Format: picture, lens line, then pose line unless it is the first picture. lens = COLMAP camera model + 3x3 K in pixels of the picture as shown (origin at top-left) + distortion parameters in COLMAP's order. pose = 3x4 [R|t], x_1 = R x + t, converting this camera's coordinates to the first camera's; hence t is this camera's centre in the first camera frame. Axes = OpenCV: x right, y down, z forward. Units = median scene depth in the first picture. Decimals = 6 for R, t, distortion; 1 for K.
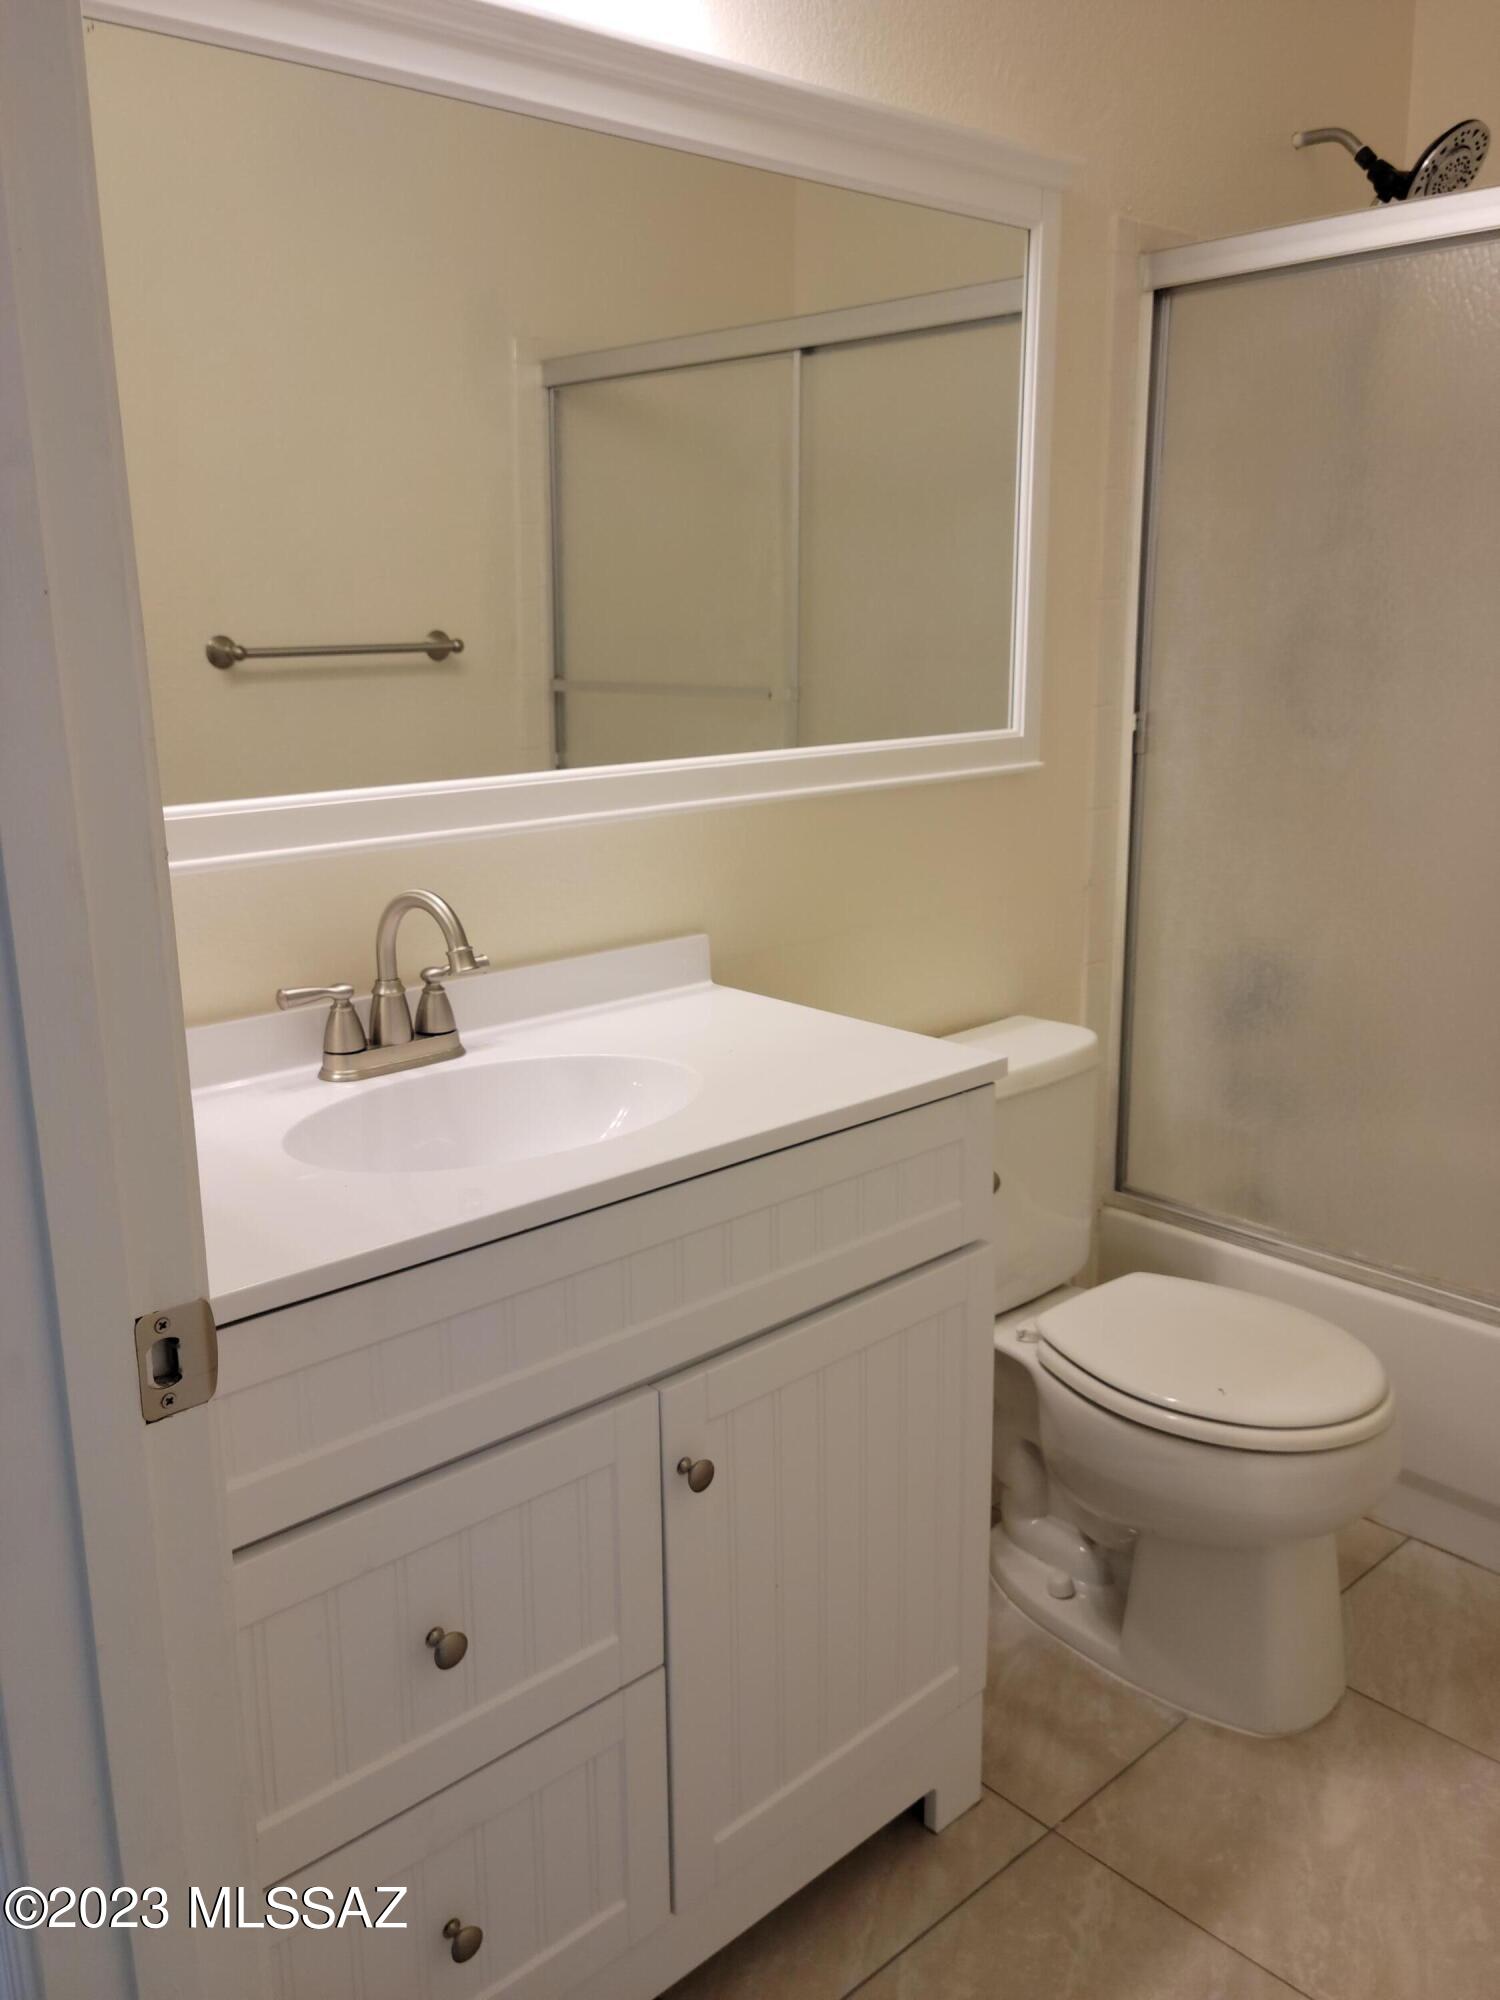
lens RADIAL K [[1599.3, 0, 732.0], [0, 1599.3, 986.7], [0, 0, 1]] dist [0.088498, -0.103017]
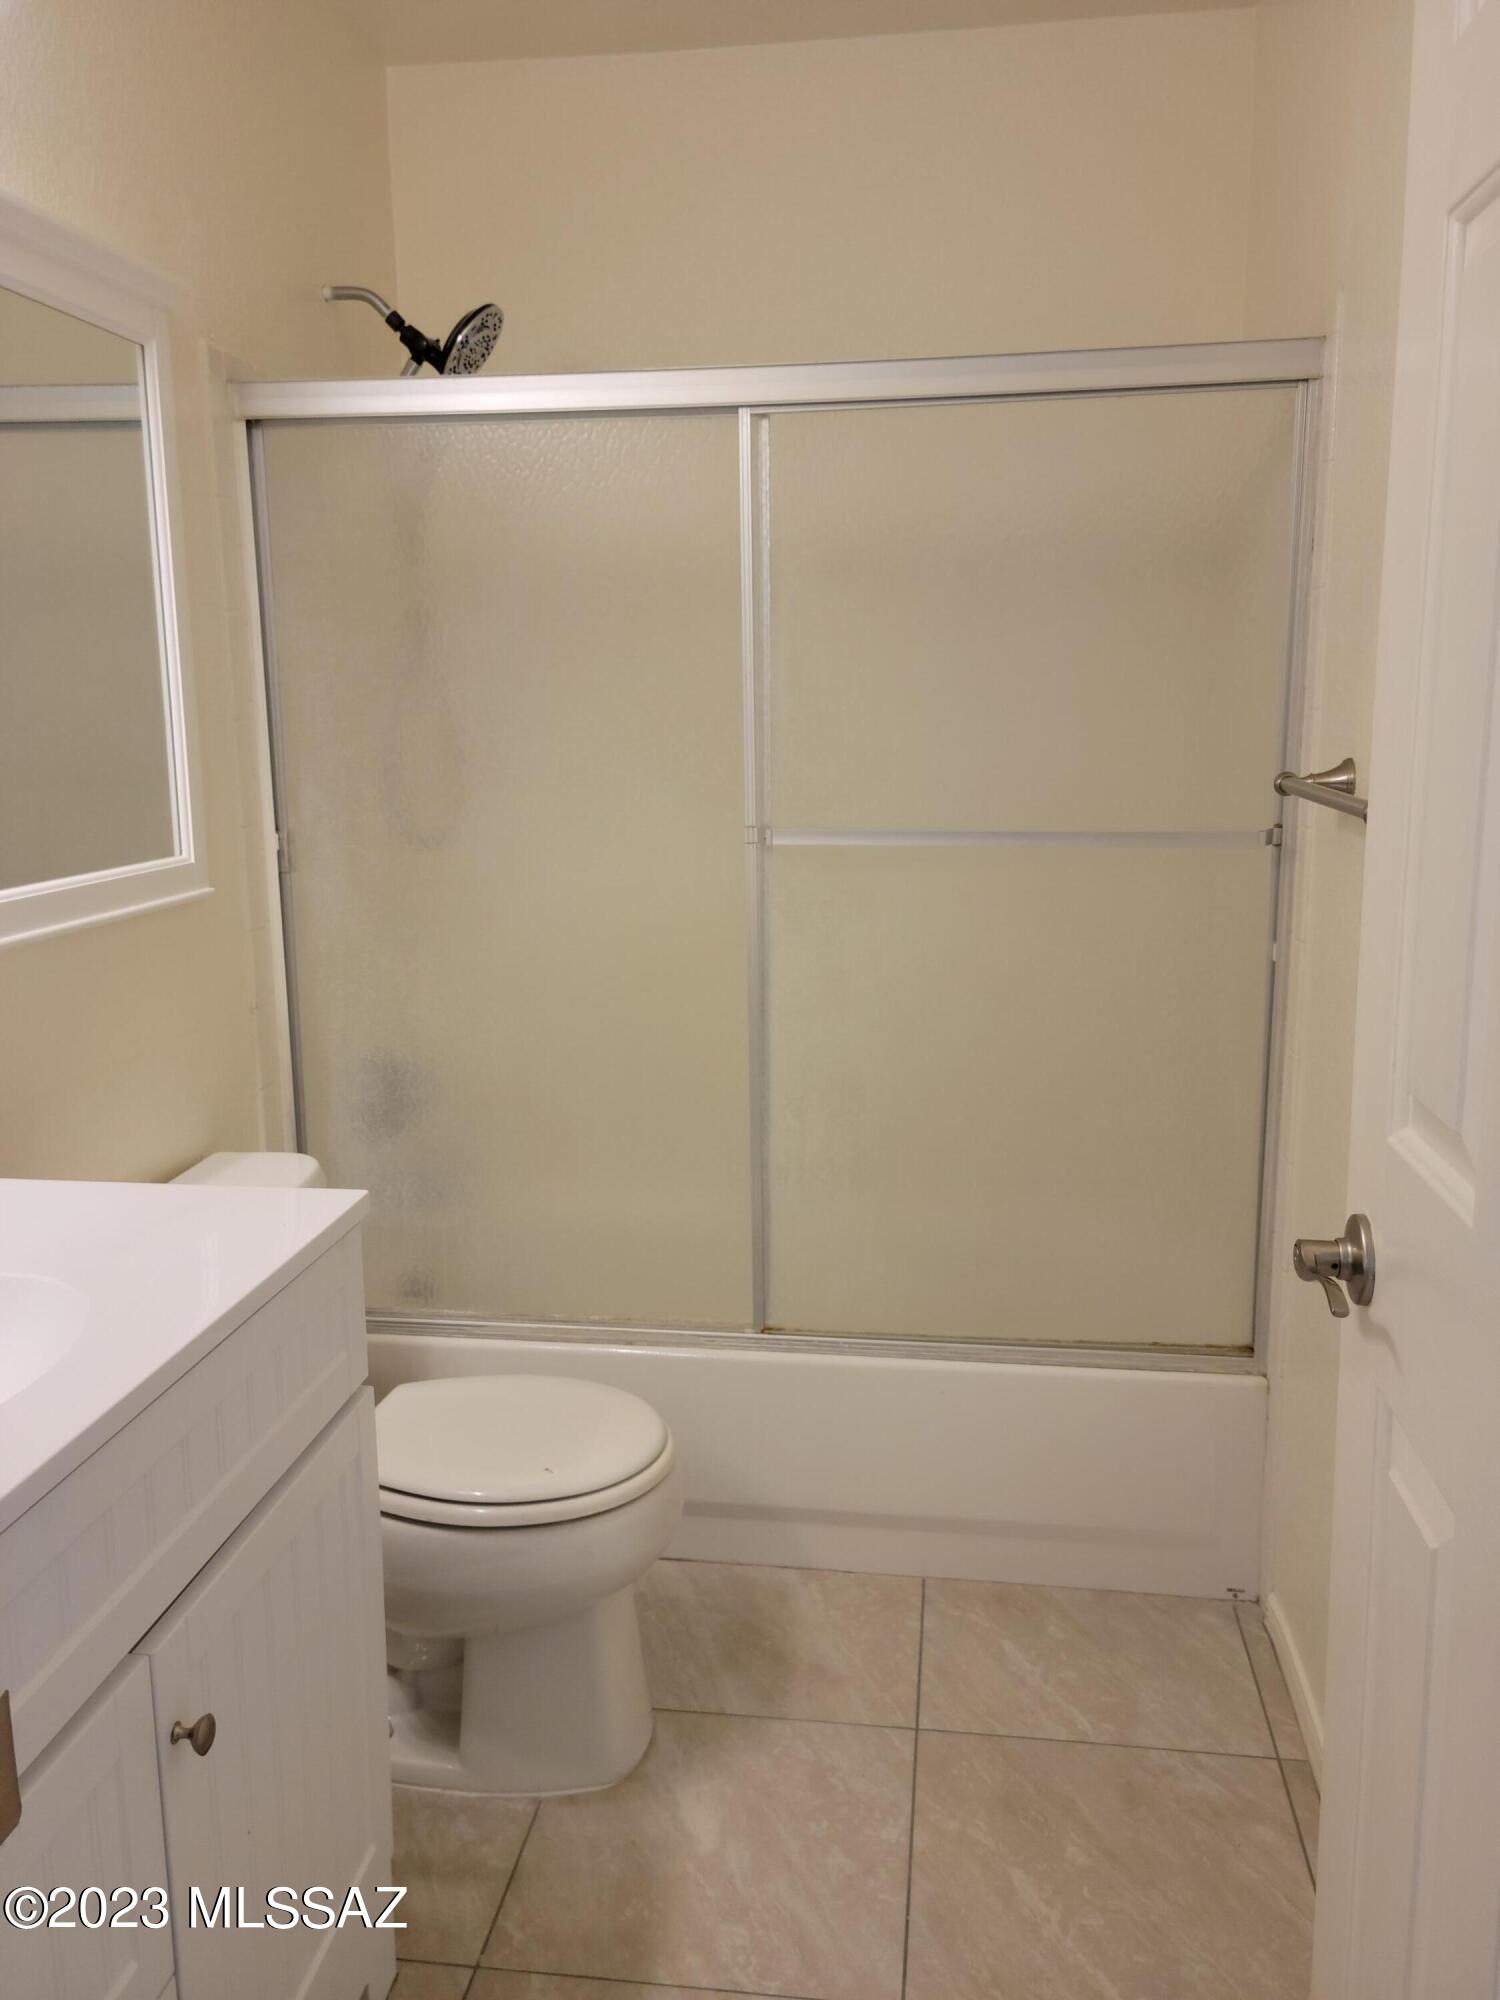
lens RADIAL K [[1599.3, 0, 738.7], [0, 1599.3, 993.2], [0, 0, 1]] dist [0.088498, -0.103017]
pose [[0.772841, -0.111049, 0.624808, -0.184658], [0.147882, 0.988979, -0.007145, -0.025581], [-0.617128, 0.097919, 0.780746, 0.062982]]
